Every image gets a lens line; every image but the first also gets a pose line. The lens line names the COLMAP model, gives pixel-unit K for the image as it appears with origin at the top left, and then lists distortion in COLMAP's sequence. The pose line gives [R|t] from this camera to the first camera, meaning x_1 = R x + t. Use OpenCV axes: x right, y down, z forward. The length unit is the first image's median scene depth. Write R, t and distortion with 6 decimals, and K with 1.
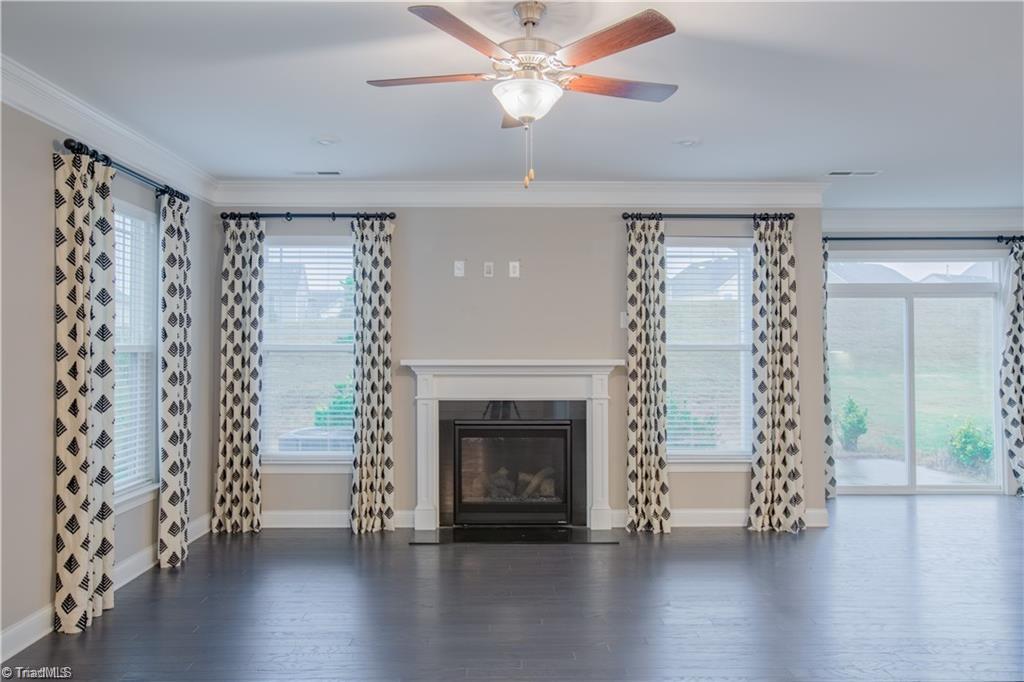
lens RADIAL K [[729.4, 0, 511.8], [0, 729.4, 336.3], [0, 0, 1]] dist [-0.026316, 0.055225]
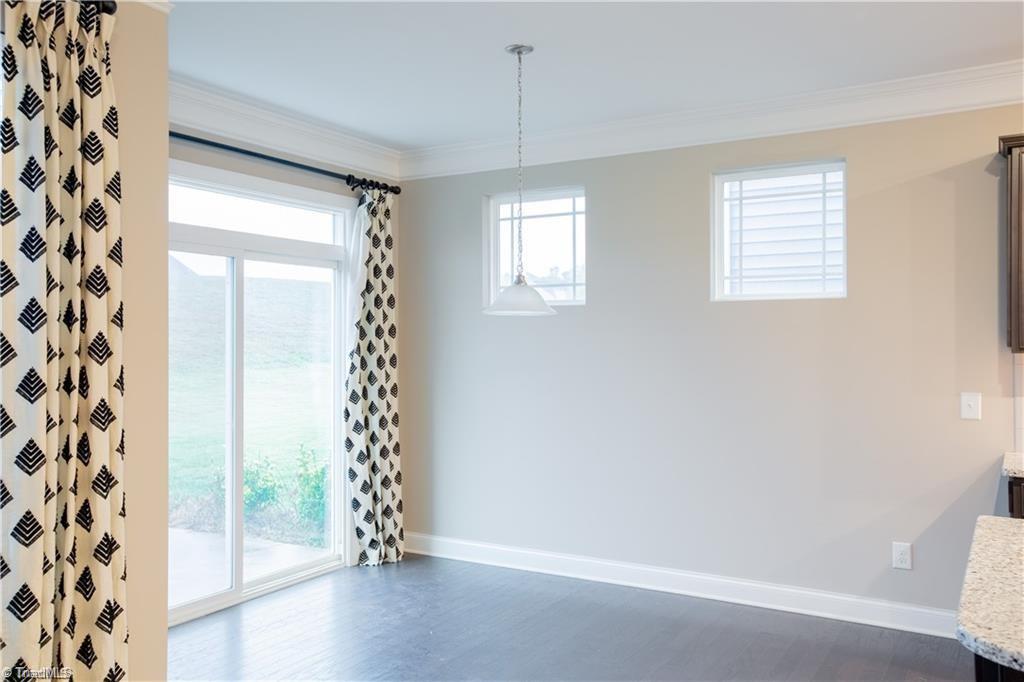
lens RADIAL K [[845.3, 0, 512.0], [0, 845.3, 341.0], [0, 0, 1]] dist [0.006115, 0.010344]
pose [[0.511194, 0.004378, 0.859454, 0.110346], [-0.015317, 0.999875, 0.004017, 0.007413], [-0.859329, -0.015217, 0.511197, 0.589824]]
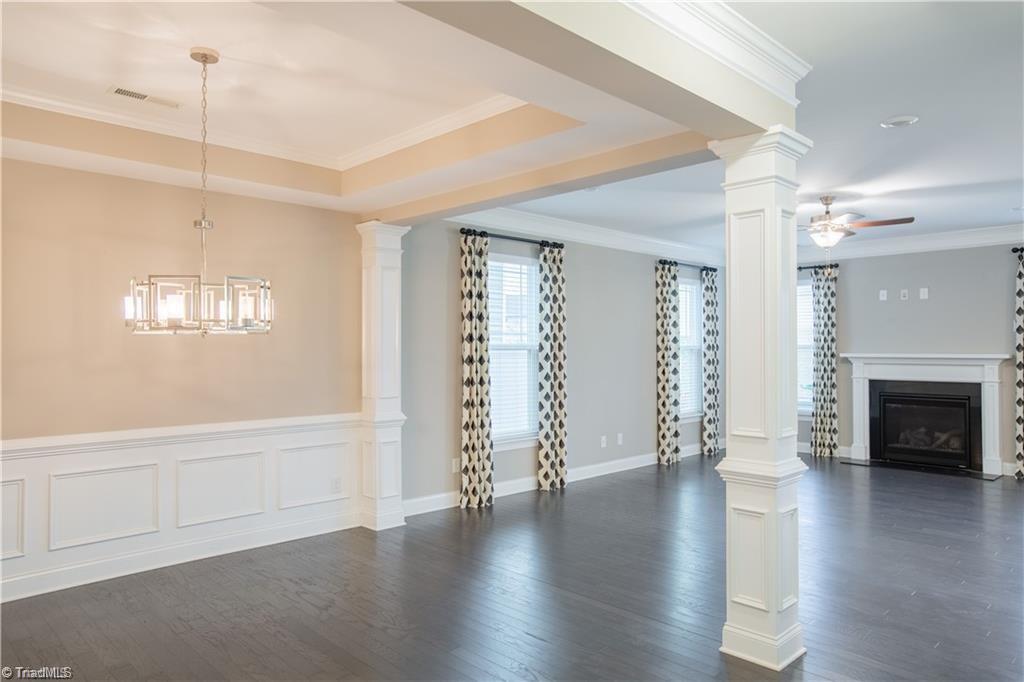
lens RADIAL K [[678.7, 0, 512.0], [0, 678.7, 341.0], [0, 0, 1]] dist [0.000691, 0.000628]
pose [[0.701011, -0.008085, -0.713105, 0.424244], [0.014219, 0.999895, 0.002642, -0.010890], [0.713009, -0.011991, 0.701052, -0.607683]]
